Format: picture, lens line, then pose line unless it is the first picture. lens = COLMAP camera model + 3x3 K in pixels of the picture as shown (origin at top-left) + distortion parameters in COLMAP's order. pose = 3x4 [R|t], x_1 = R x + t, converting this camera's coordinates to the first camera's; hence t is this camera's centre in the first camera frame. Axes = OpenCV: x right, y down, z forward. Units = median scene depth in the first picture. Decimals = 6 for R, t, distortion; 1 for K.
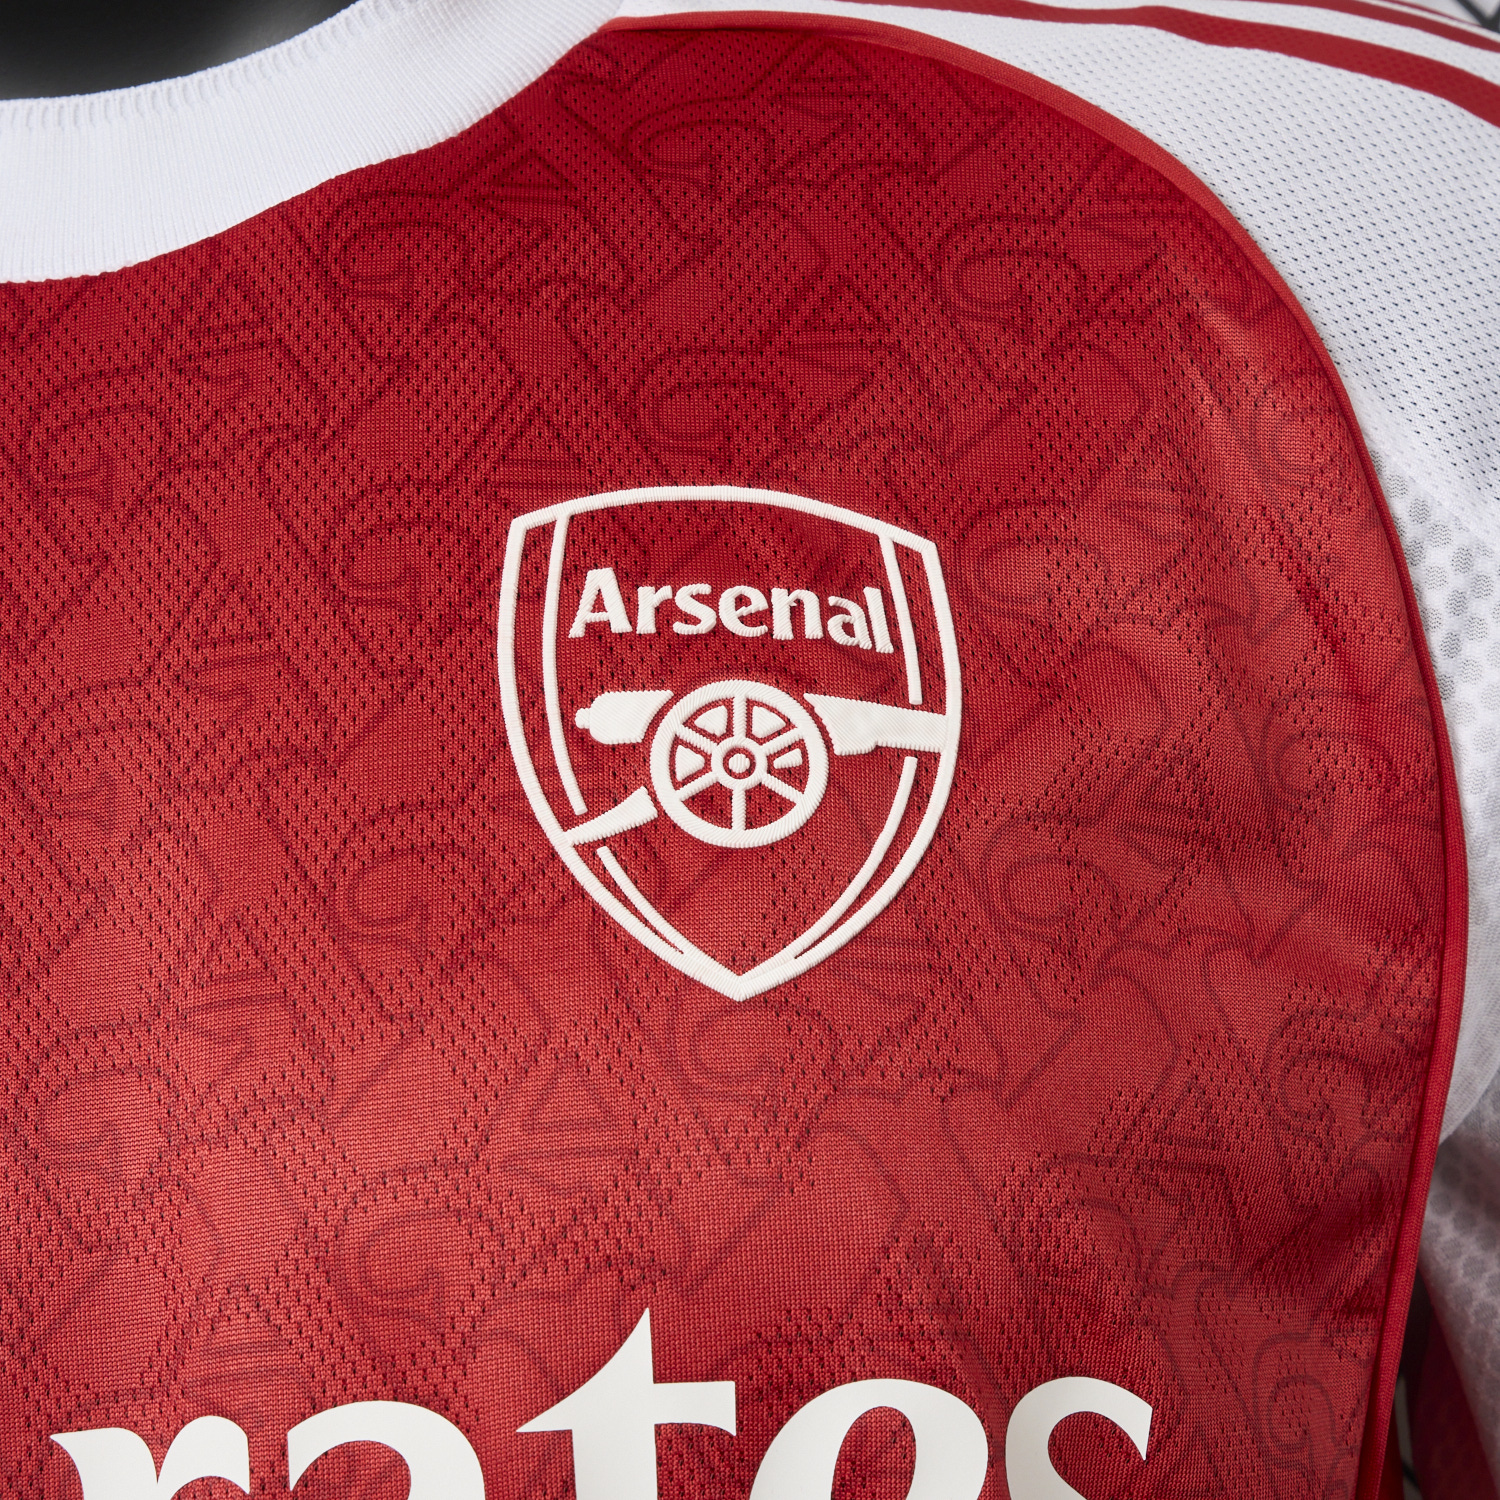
lens RADIAL K [[2687.1, 0, 750.0], [0, 2687.1, 750.0], [0, 0, 1]] dist [-0.000083, -0.010175]
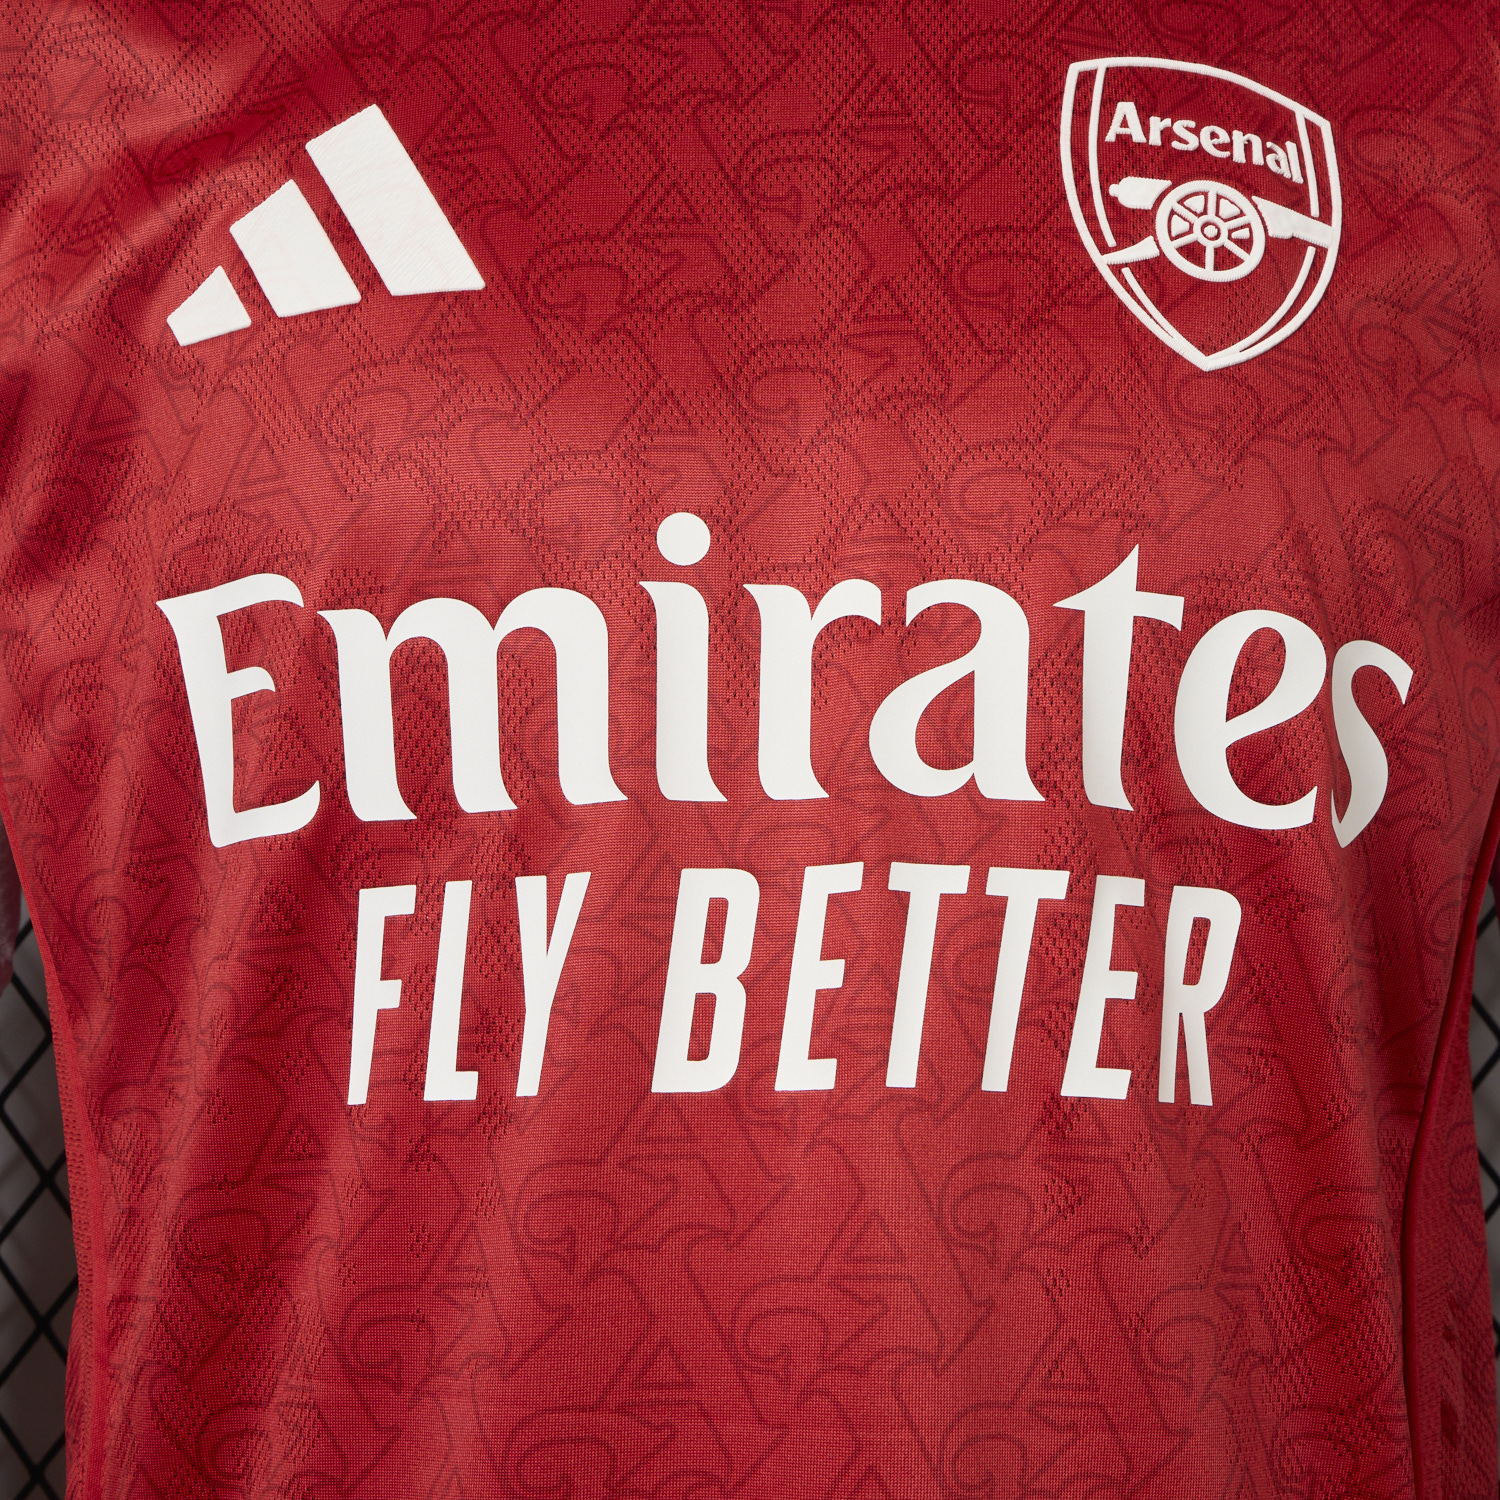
lens RADIAL K [[2687.1, 0, 750.0], [0, 2687.1, 750.0], [0, 0, 1]] dist [-0.000083, -0.010175]
pose [[0.987835, 0.124879, 0.092669, -0.369133], [-0.126398, 0.991922, 0.010676, 0.315601], [-0.090587, -0.022259, 0.995640, -0.531159]]
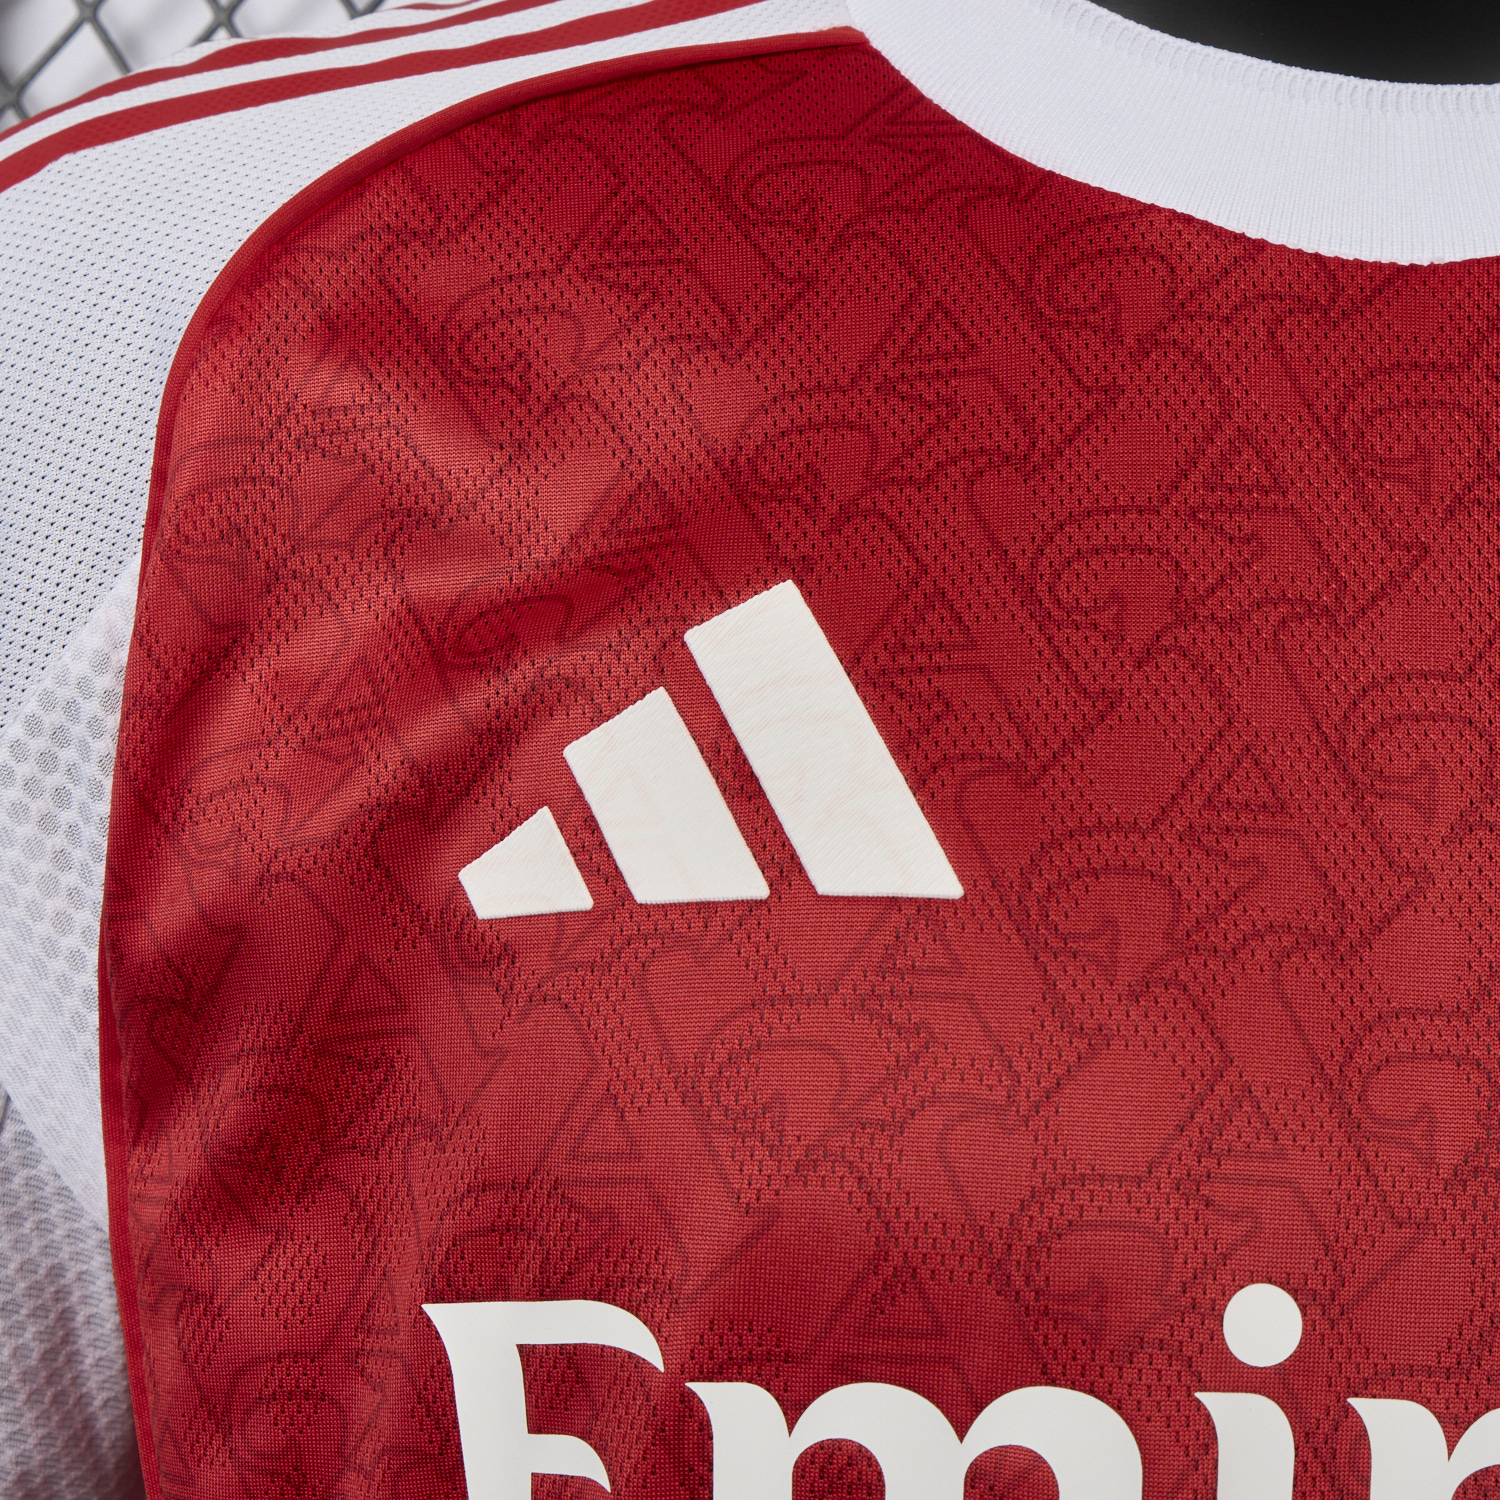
lens RADIAL K [[2687.1, 0, 750.0], [0, 2687.1, 750.0], [0, 0, 1]] dist [-0.000083, -0.010175]
pose [[0.976712, 0.185119, 0.108461, -0.606200], [-0.187505, 0.982189, 0.012138, 0.040266], [-0.104282, -0.032193, 0.994027, 0.012291]]
